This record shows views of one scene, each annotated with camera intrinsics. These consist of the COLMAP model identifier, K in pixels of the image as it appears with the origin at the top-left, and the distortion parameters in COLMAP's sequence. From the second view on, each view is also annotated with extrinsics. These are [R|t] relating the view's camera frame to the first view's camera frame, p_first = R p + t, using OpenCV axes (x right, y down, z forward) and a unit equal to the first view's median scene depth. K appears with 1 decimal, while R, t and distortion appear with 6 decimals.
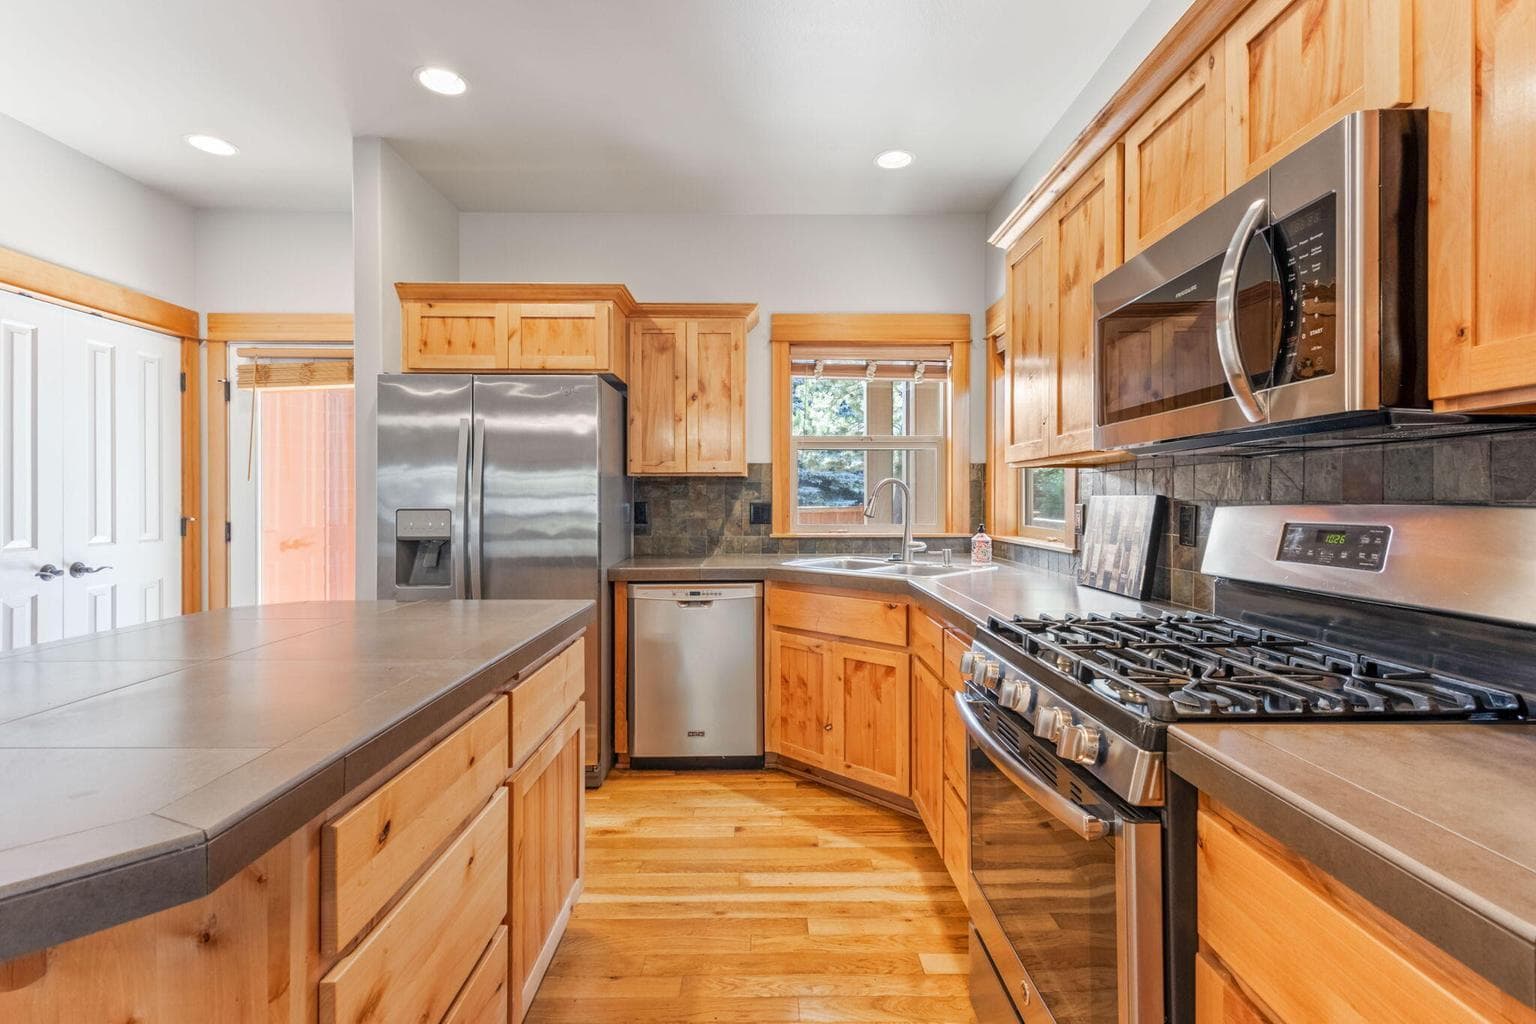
lens RADIAL K [[708.9, 0, 763.7], [0, 708.9, 496.3], [0, 0, 1]] dist [0.012540, -0.001241]
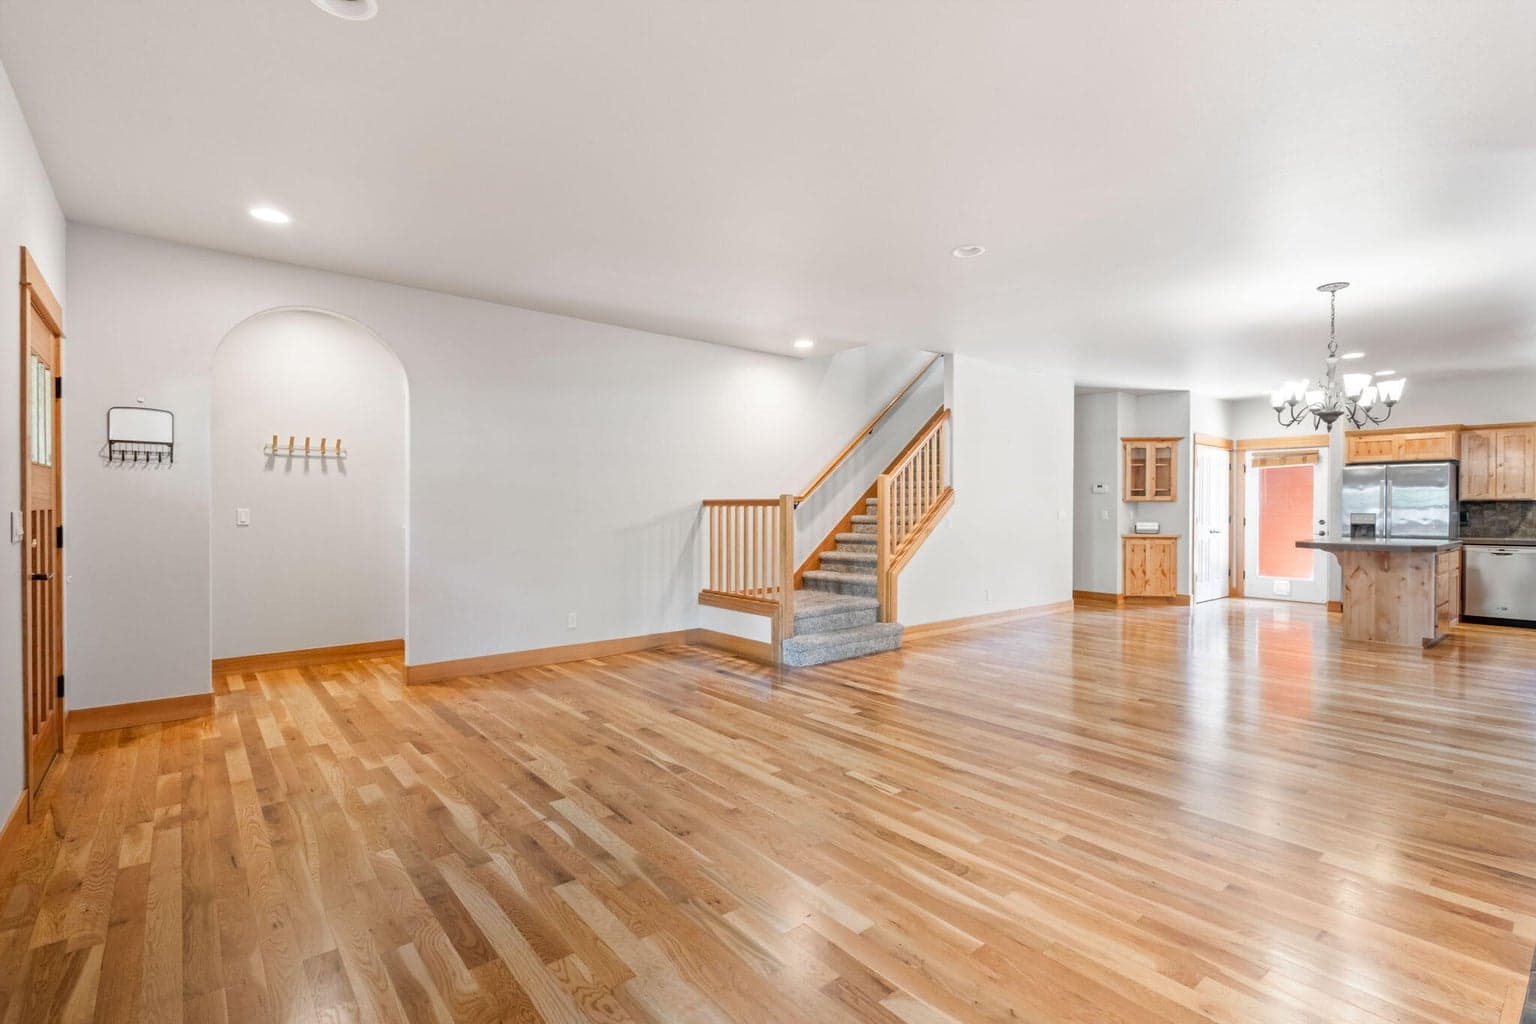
lens RADIAL K [[708.9, 0, 769.1], [0, 708.9, 515.8], [0, 0, 1]] dist [0.012540, -0.001241]
pose [[0.646990, 0.012149, -0.762401, 0.133612], [-0.000585, 0.999881, 0.015437, -0.013280], [0.762498, -0.009541, 0.646920, -2.216251]]
